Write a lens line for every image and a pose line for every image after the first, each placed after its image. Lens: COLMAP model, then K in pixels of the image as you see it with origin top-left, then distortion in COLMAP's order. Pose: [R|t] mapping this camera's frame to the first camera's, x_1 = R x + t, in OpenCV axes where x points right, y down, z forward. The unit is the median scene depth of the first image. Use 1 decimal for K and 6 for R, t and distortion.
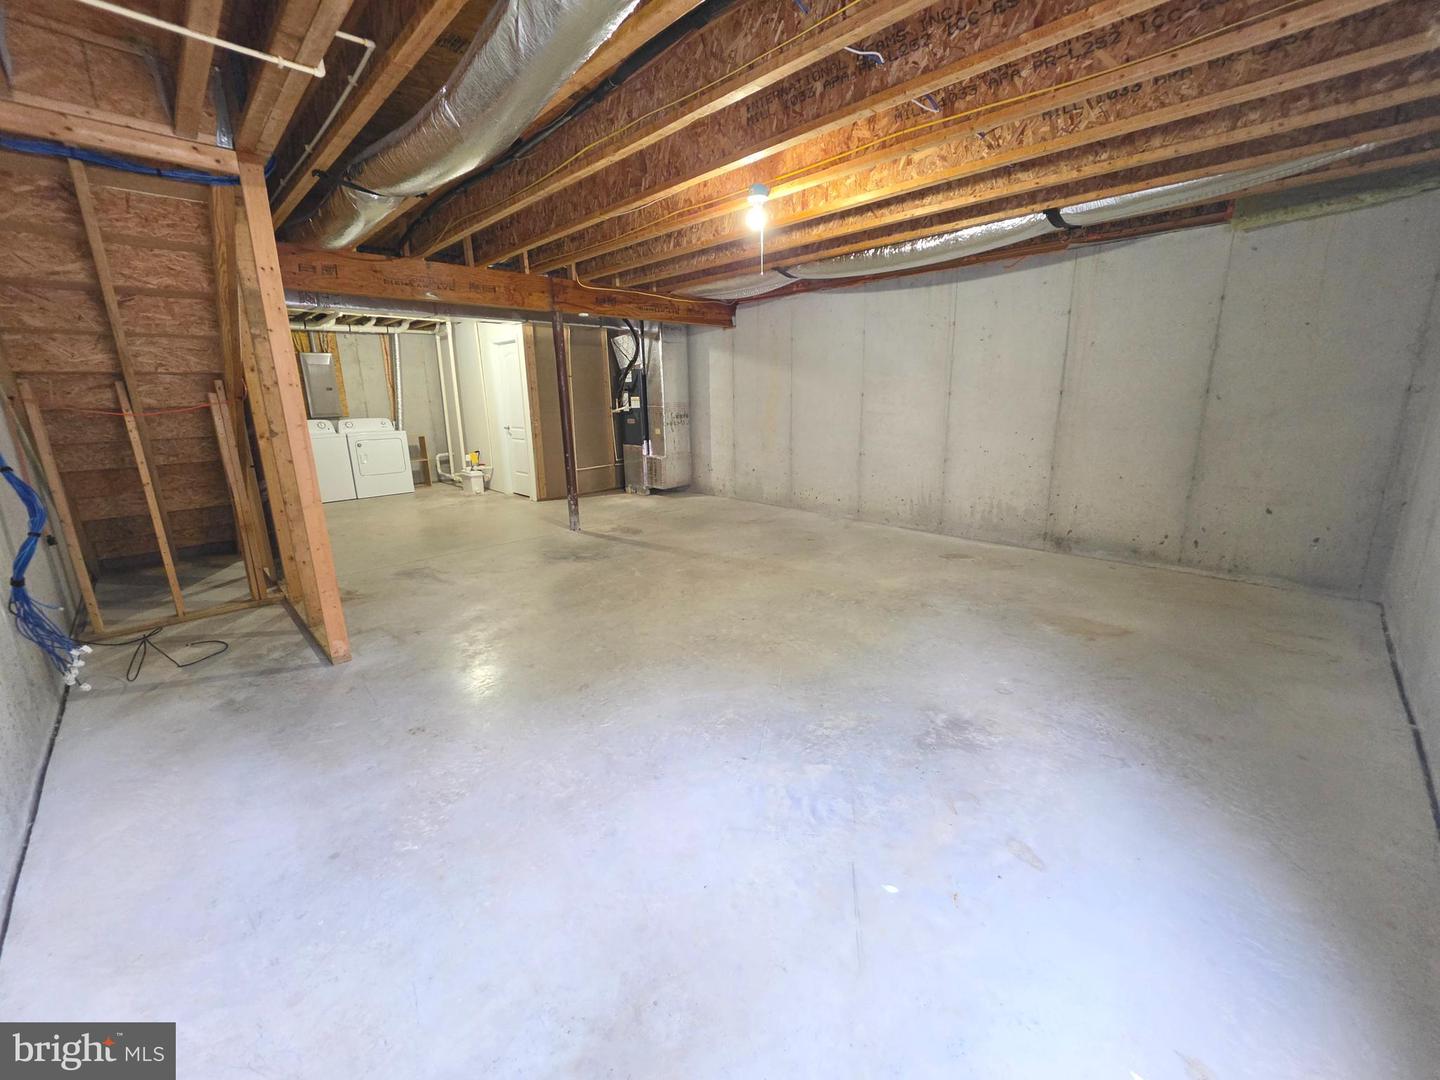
lens RADIAL K [[573.7, 0, 718.0], [0, 573.7, 525.6], [0, 0, 1]] dist [-0.000985, -0.000245]
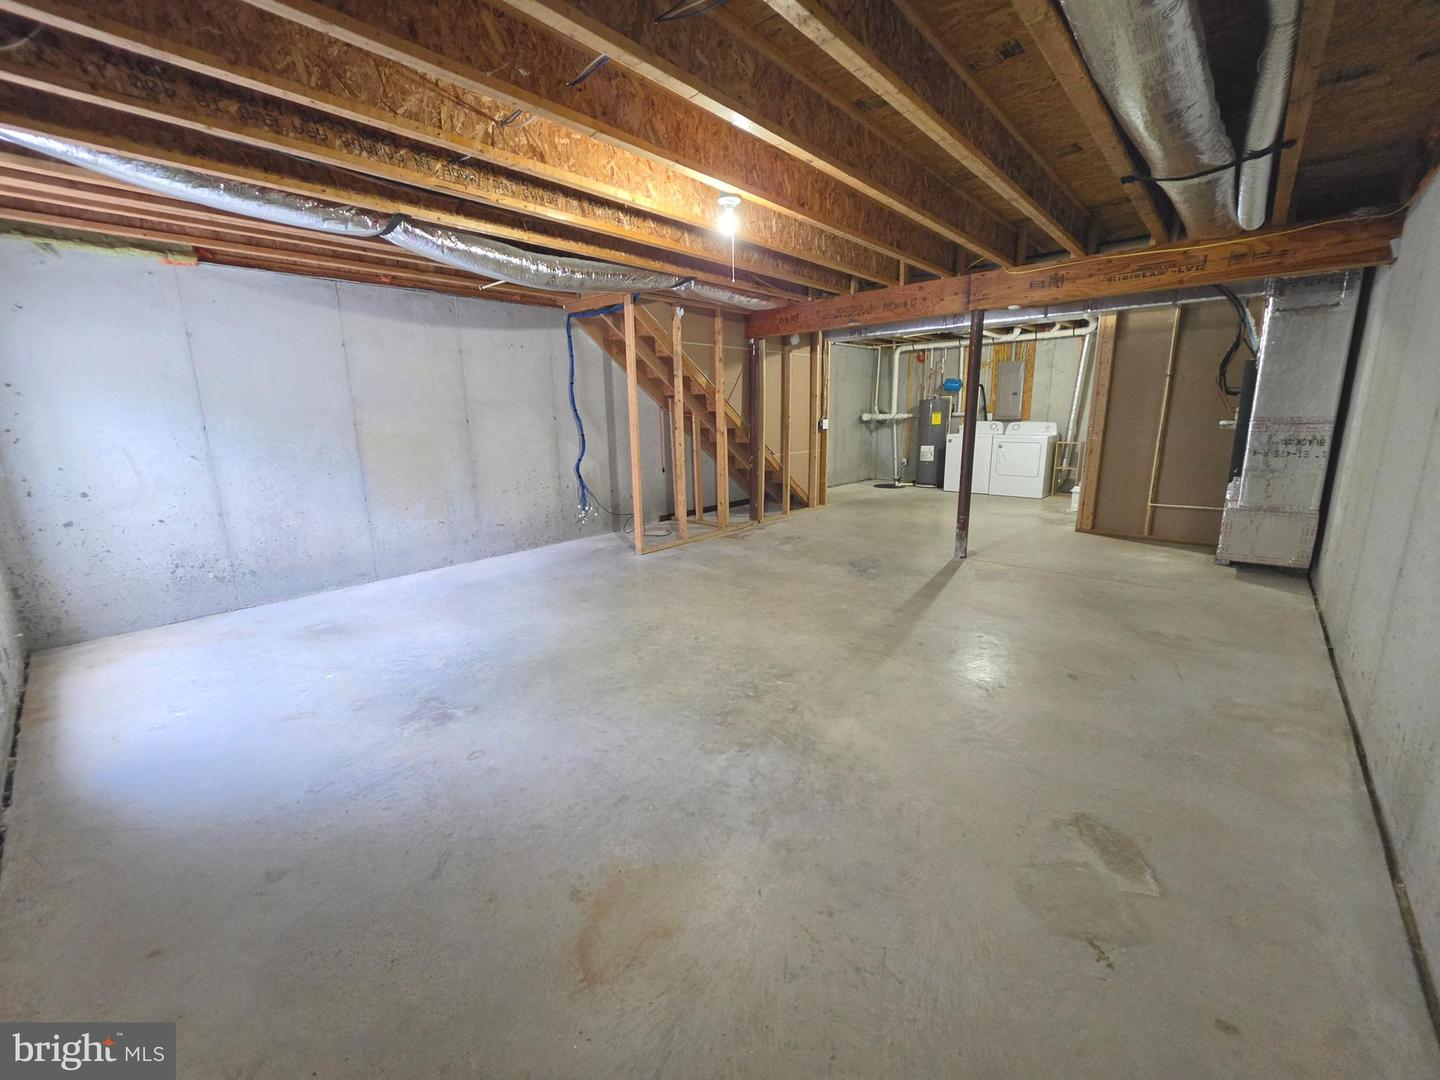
lens RADIAL K [[573.7, 0, 718.0], [0, 573.7, 525.6], [0, 0, 1]] dist [-0.000985, -0.000245]
pose [[0.063211, 0.216624, -0.974207, 0.912450], [-0.207301, 0.957718, 0.199507, -0.216176], [0.976233, 0.189343, 0.105445, 0.835847]]
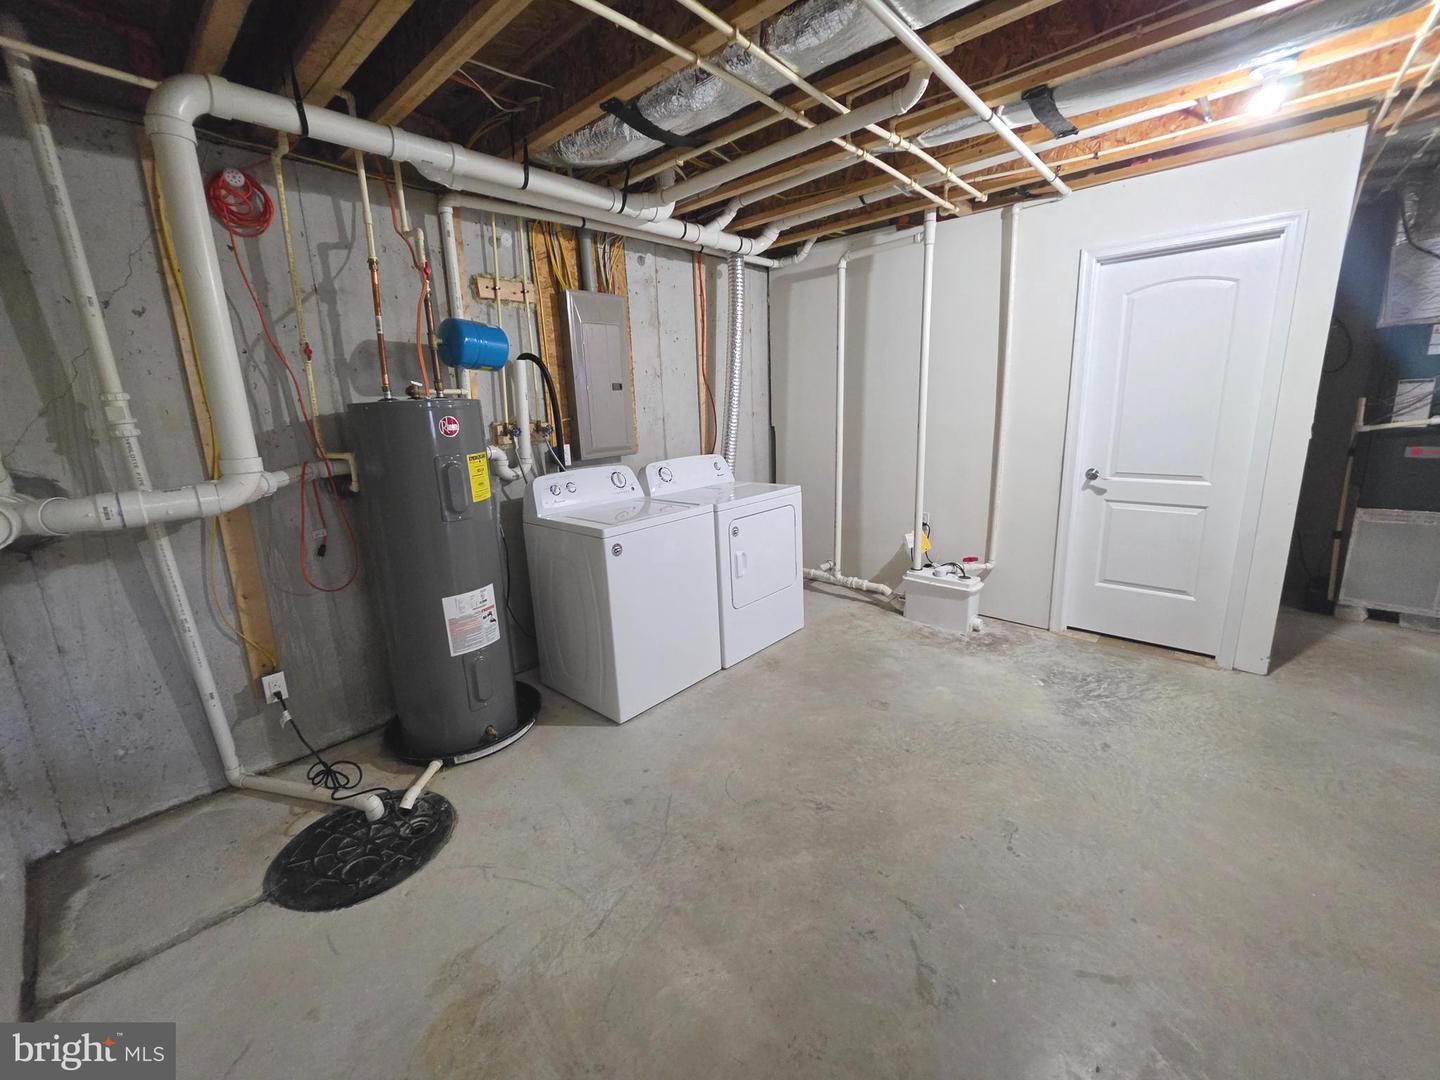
lens RADIAL K [[573.7, 0, 718.0], [0, 573.7, 525.6], [0, 0, 1]] dist [-0.000985, -0.000245]
pose [[0.997098, -0.032627, 0.068790, -1.408446], [0.033792, 0.999304, -0.015830, -0.293969], [-0.068225, 0.018108, 0.997506, 1.328193]]
